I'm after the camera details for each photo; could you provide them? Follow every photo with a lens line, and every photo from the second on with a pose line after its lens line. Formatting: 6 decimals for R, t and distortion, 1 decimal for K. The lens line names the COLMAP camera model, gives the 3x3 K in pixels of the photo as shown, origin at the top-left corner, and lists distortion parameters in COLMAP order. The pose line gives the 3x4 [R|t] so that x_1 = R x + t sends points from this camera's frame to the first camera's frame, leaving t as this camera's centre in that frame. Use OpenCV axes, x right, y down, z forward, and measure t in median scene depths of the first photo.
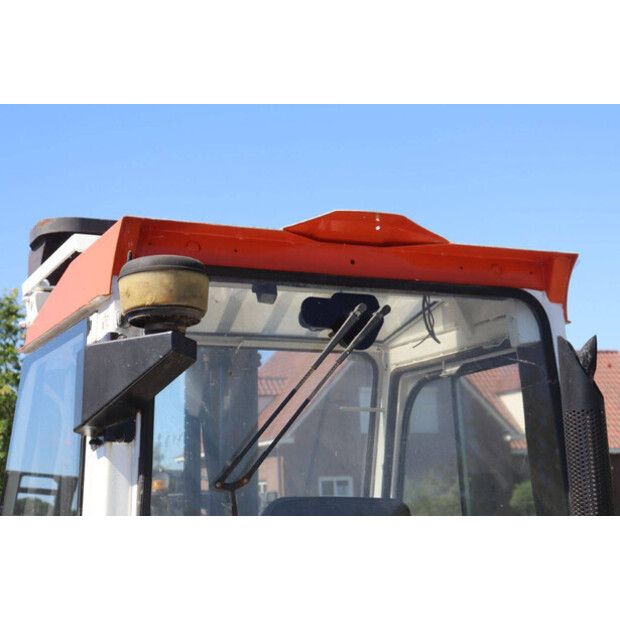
lens RADIAL K [[1240.0, 0, 310.0], [0, 1240.0, 310.0], [0, 0, 1]] dist [0.058605, 0.136347]
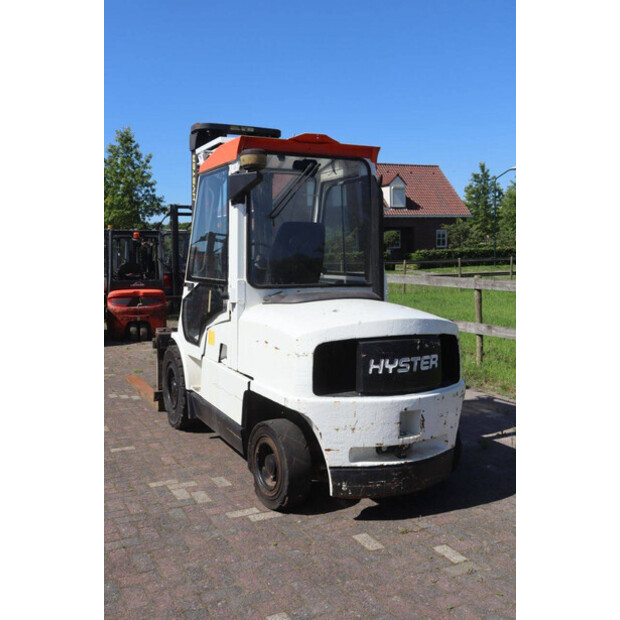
lens RADIAL K [[649.8, 0, 310.0], [0, 649.8, 310.0], [0, 0, 1]] dist [-0.039640, 0.003494]
pose [[0.998819, 0.010850, 0.047350, -0.037998], [-0.022607, 0.966571, 0.255399, -0.063922], [-0.042996, -0.256168, 0.965676, -0.715518]]
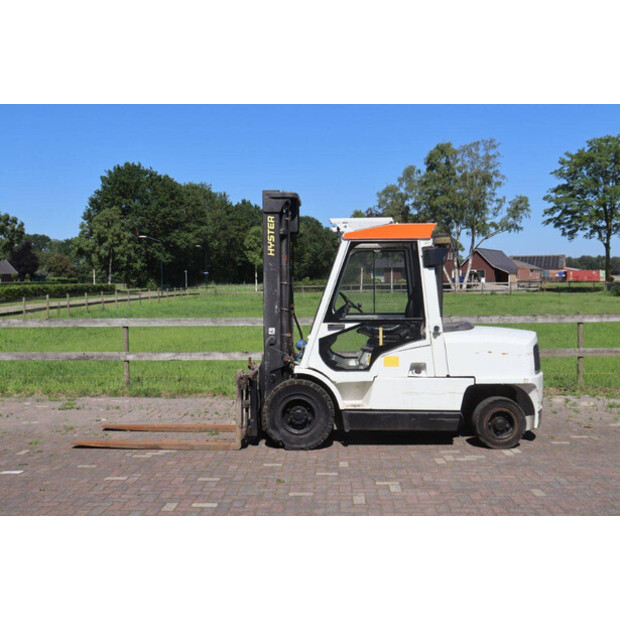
lens RADIAL K [[680.6, 0, 313.9], [0, 680.6, 303.5], [0, 0, 1]] dist [-0.095751, 0.243750]
pose [[0.430789, 0.000363, 0.902453, -2.587035], [-0.154947, 0.985180, 0.073569, 0.108795], [-0.889051, -0.171525, 0.424461, 0.186981]]
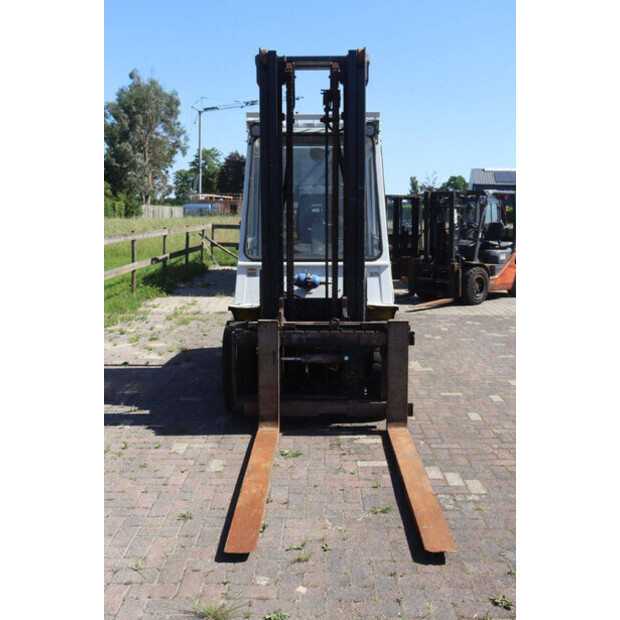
lens RADIAL K [[649.8, 0, 310.0], [0, 649.8, 310.0], [0, 0, 1]] dist [-0.039640, 0.003494]
pose [[-0.916912, -0.039985, 0.397082, -0.873975], [-0.054727, 0.998166, -0.025861, 0.611228], [-0.395320, -0.045443, -0.917419, 3.035769]]
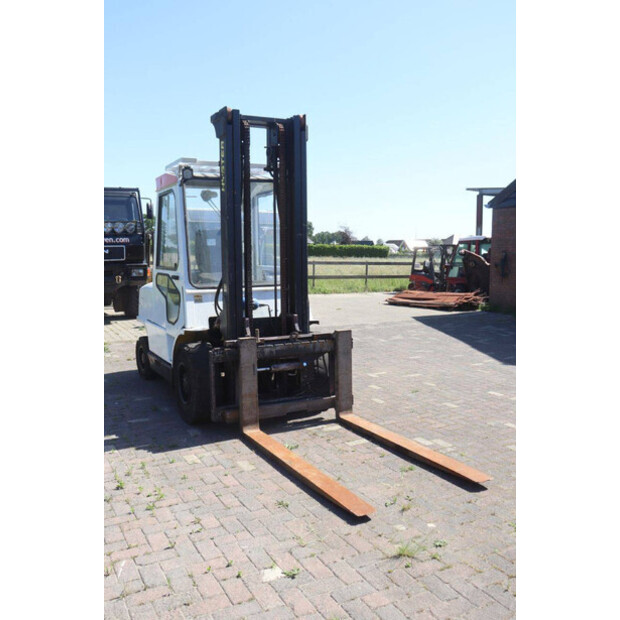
lens RADIAL K [[584.5, 0, 310.0], [0, 584.5, 310.0], [0, 0, 1]] dist [-0.087080, -0.002820]
pose [[-0.995971, 0.033398, -0.083227, -0.180603], [0.039210, 0.996832, -0.069203, 0.644265], [0.080652, -0.072187, -0.994125, 3.291139]]
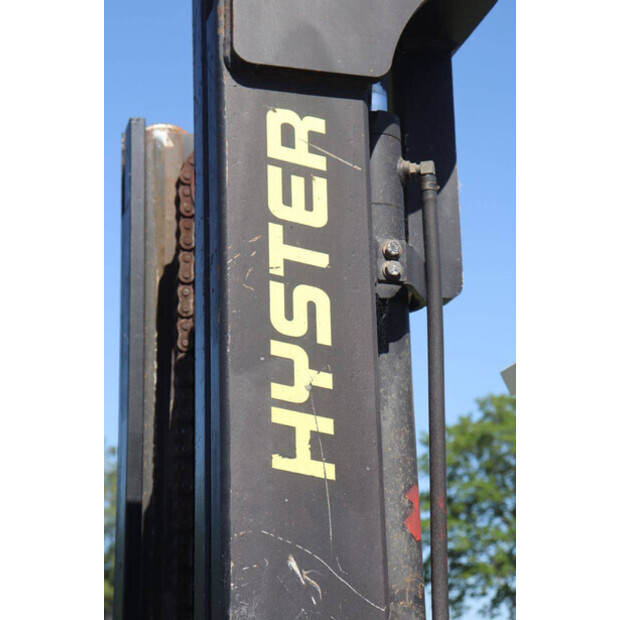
lens RADIAL K [[1444.7, 0, 310.0], [0, 1444.7, 310.0], [0, 0, 1]] dist [0.535936, 0.098983]
pose [[0.131101, 0.289791, 0.948068, -0.854126], [-0.147847, 0.951343, -0.270347, 0.231631], [-0.980283, -0.104726, 0.167567, 1.376707]]
